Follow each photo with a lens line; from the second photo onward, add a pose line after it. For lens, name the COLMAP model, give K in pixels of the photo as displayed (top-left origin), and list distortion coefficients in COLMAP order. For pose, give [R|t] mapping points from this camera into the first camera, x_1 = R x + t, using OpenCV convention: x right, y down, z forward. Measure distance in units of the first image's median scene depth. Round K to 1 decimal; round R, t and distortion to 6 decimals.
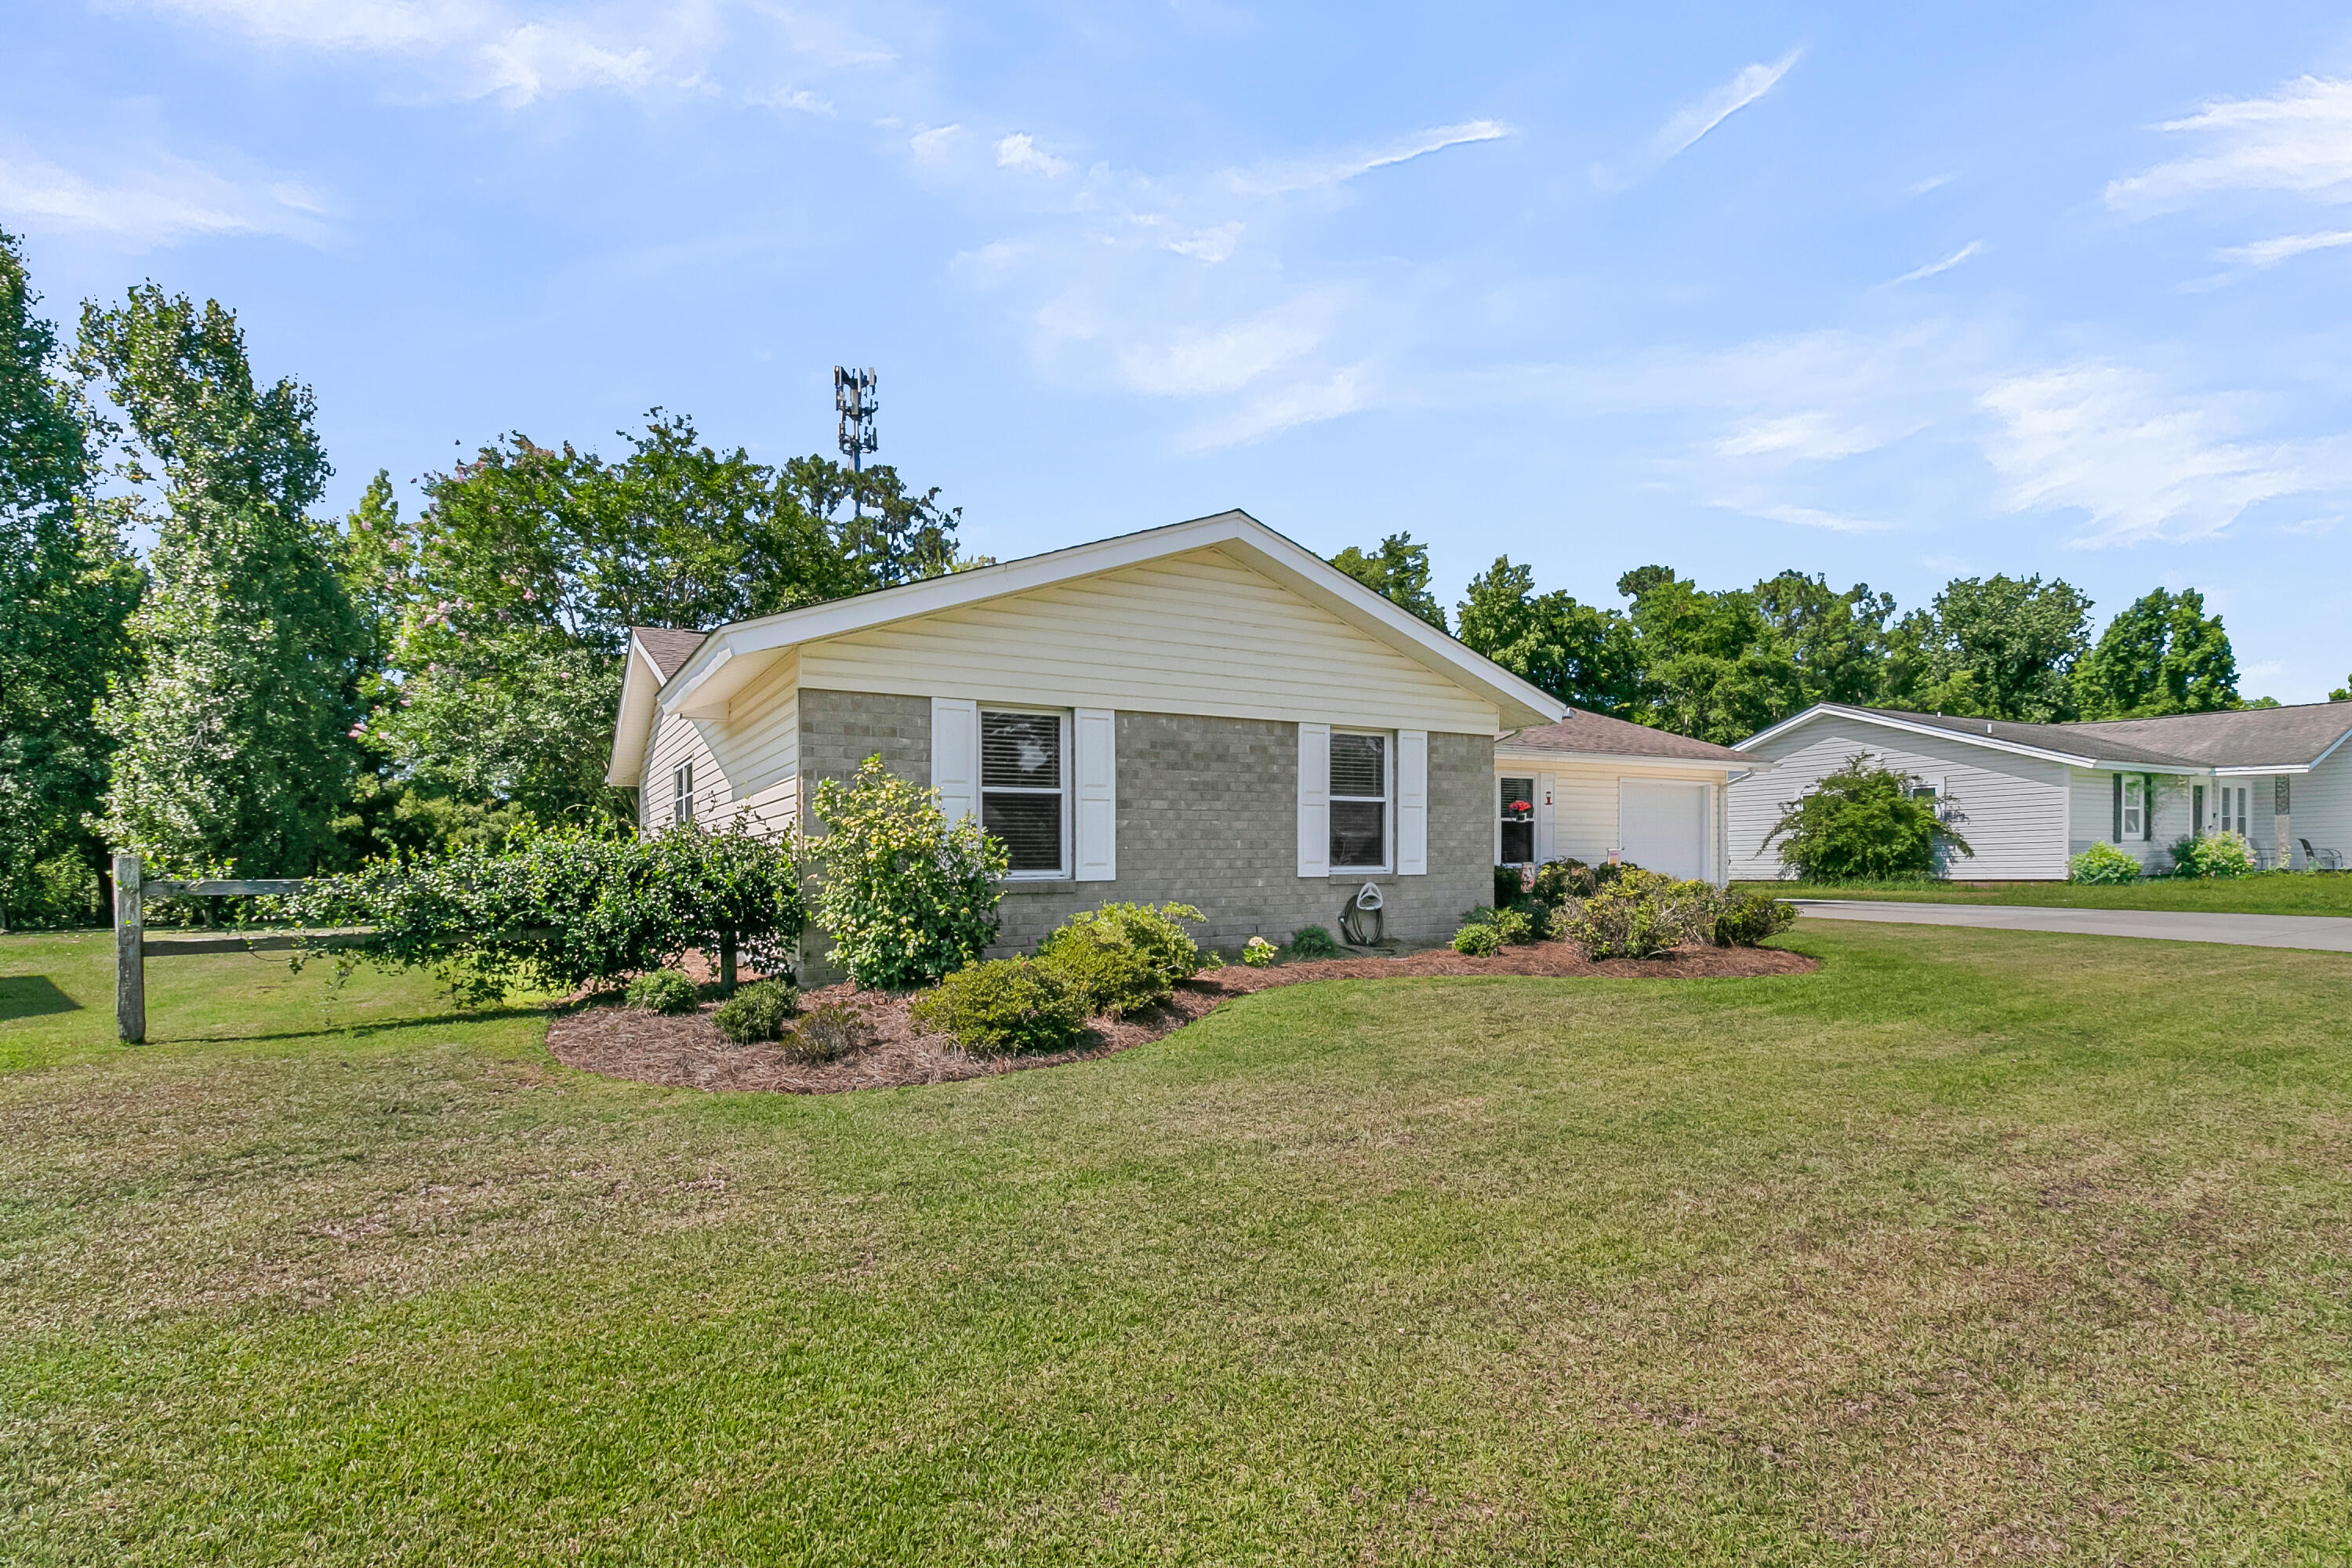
lens RADIAL K [[1086.3, 0, 1176.5], [0, 1086.3, 815.4], [0, 0, 1]] dist [-0.001147, 0.000040]
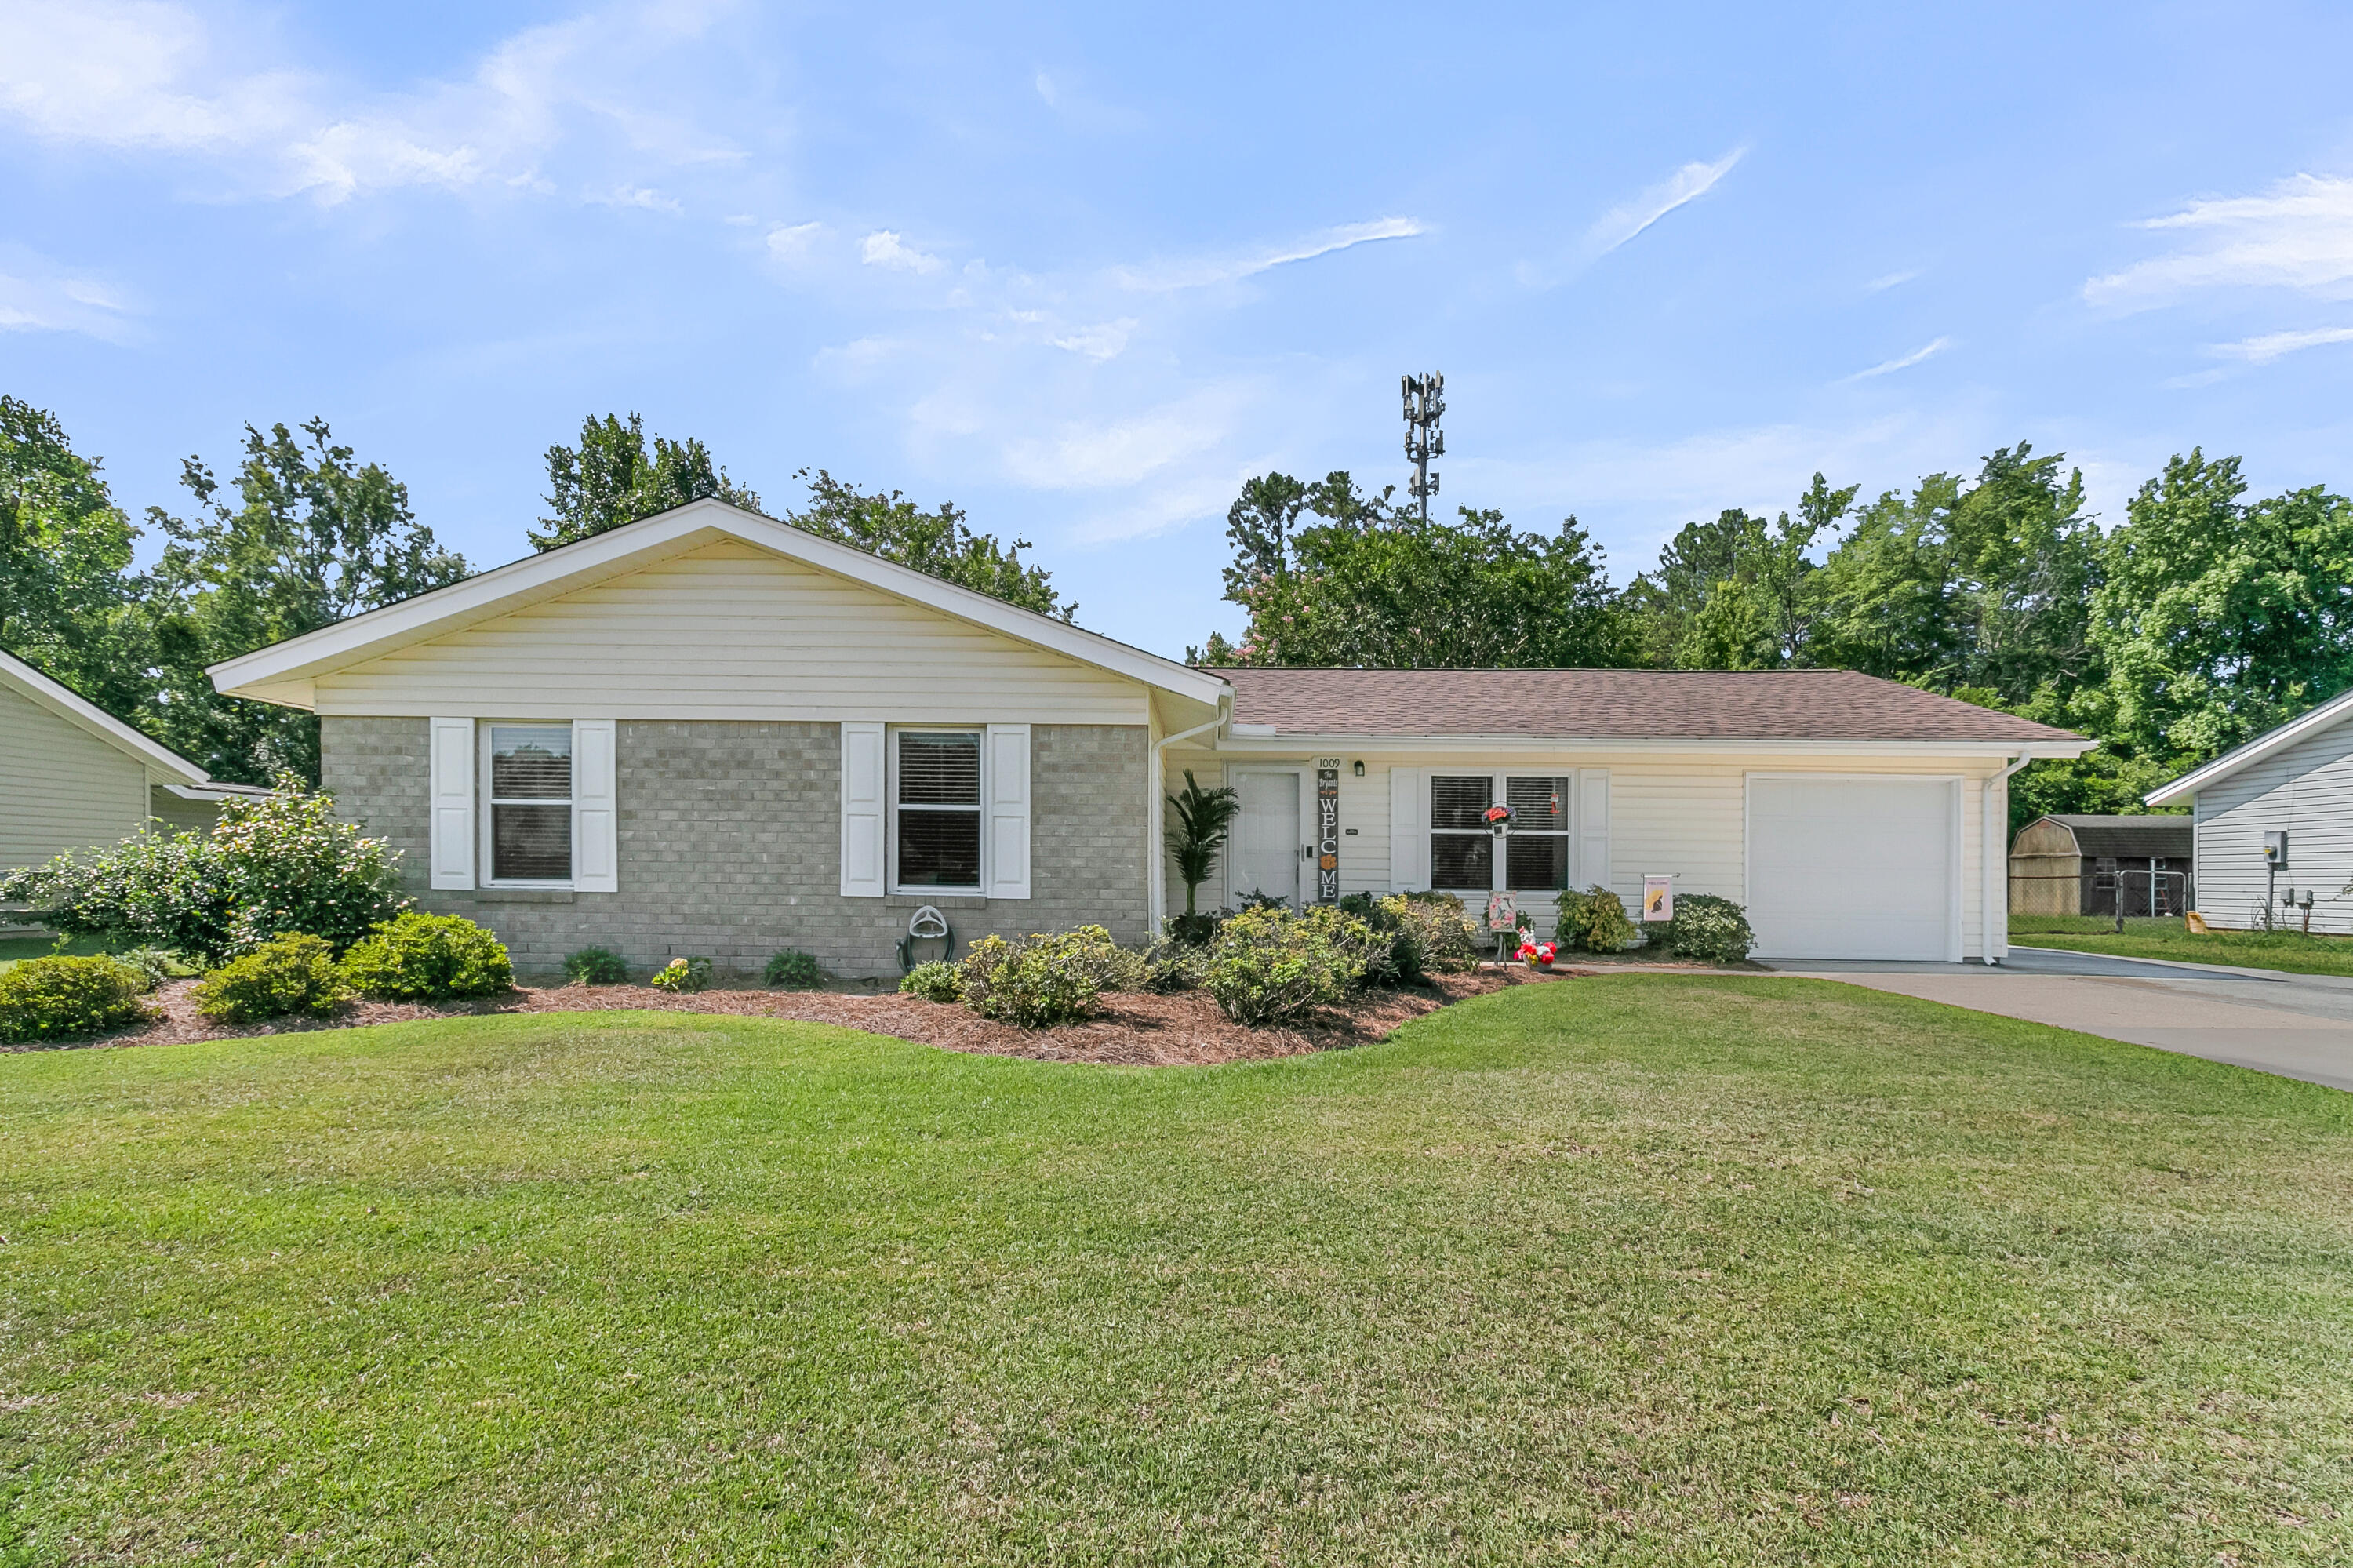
lens RADIAL K [[1122.3, 0, 1181.2], [0, 1122.3, 818.6], [0, 0, 1]] dist [0.004953, 0.000785]
pose [[0.848943, -0.003312, -0.528475, 0.846959], [-0.001371, 0.999963, -0.008469, 0.000688], [0.528483, 0.007915, 0.848907, 0.375388]]
